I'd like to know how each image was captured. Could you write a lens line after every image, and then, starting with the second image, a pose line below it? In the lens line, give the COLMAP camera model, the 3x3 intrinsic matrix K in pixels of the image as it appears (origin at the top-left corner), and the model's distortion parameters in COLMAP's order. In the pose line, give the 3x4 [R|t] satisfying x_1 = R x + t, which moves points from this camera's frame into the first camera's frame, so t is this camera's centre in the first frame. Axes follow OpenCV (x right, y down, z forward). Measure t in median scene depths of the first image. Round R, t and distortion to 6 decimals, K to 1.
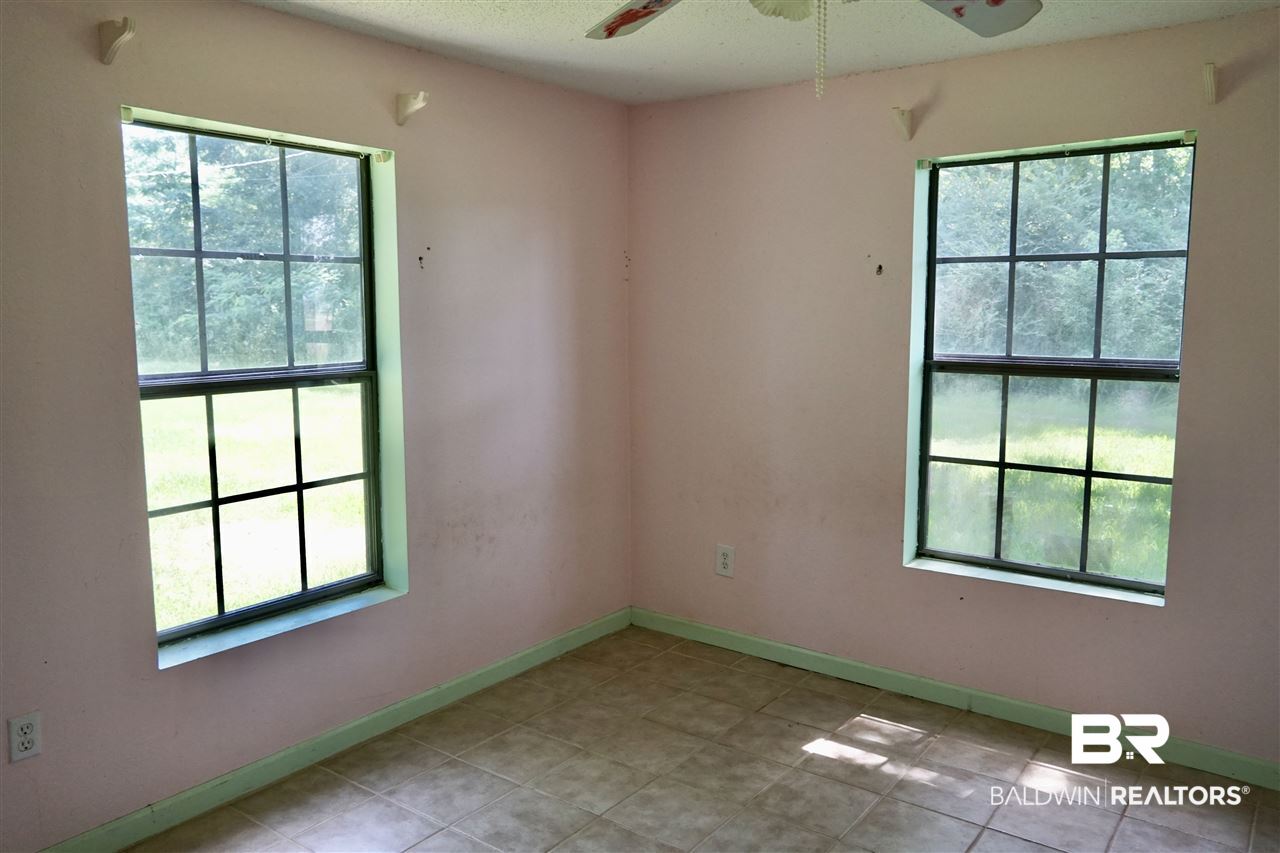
lens RADIAL K [[979.2, 0, 634.8], [0, 979.2, 428.4], [0, 0, 1]] dist [-0.005383, 0.007269]
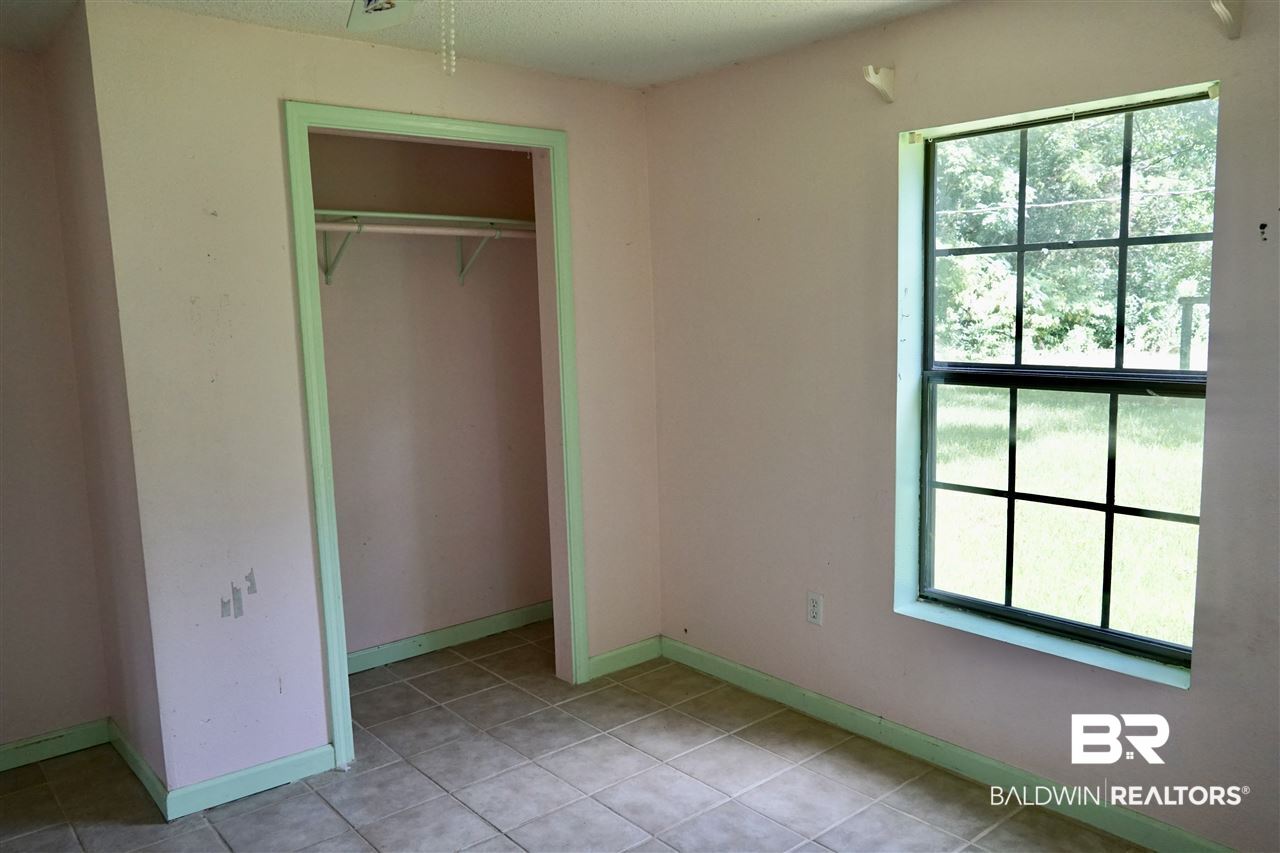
lens RADIAL K [[979.2, 0, 634.8], [0, 979.2, 428.4], [0, 0, 1]] dist [-0.005383, 0.007269]
pose [[-0.243656, 0.133445, -0.960637, 0.616001], [-0.096044, 0.982300, 0.160815, -0.114932], [0.965095, 0.131446, -0.226526, 0.836245]]
